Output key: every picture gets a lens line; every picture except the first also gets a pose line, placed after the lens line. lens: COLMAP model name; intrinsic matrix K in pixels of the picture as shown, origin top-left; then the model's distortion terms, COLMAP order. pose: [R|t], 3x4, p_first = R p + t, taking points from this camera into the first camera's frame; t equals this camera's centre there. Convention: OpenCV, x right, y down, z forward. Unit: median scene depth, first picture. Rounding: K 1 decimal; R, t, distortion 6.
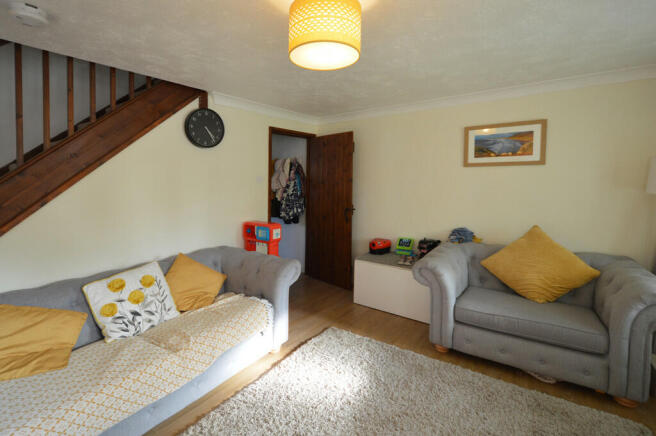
lens RADIAL K [[293.2, 0, 327.6], [0, 293.2, 203.2], [0, 0, 1]] dist [0.000406, 0.000038]
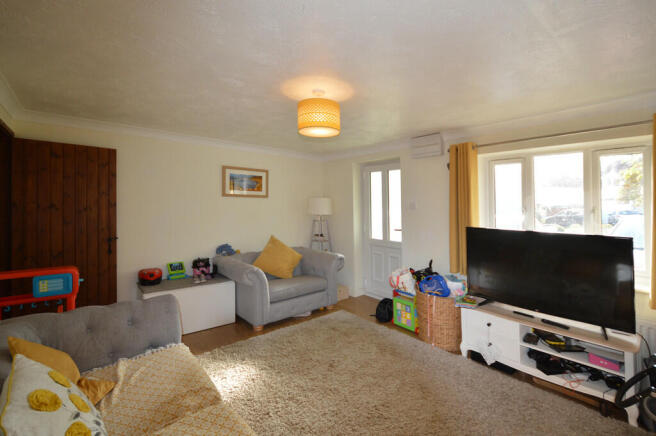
lens RADIAL K [[302.1, 0, 328.0], [0, 302.1, 218.0], [0, 0, 1]] dist [0.000985, 0.000358]
pose [[0.252466, -0.020656, 0.967385, -0.905806], [0.067811, 0.997692, 0.003606, -0.004556], [-0.965227, 0.064689, 0.253284, 0.301854]]
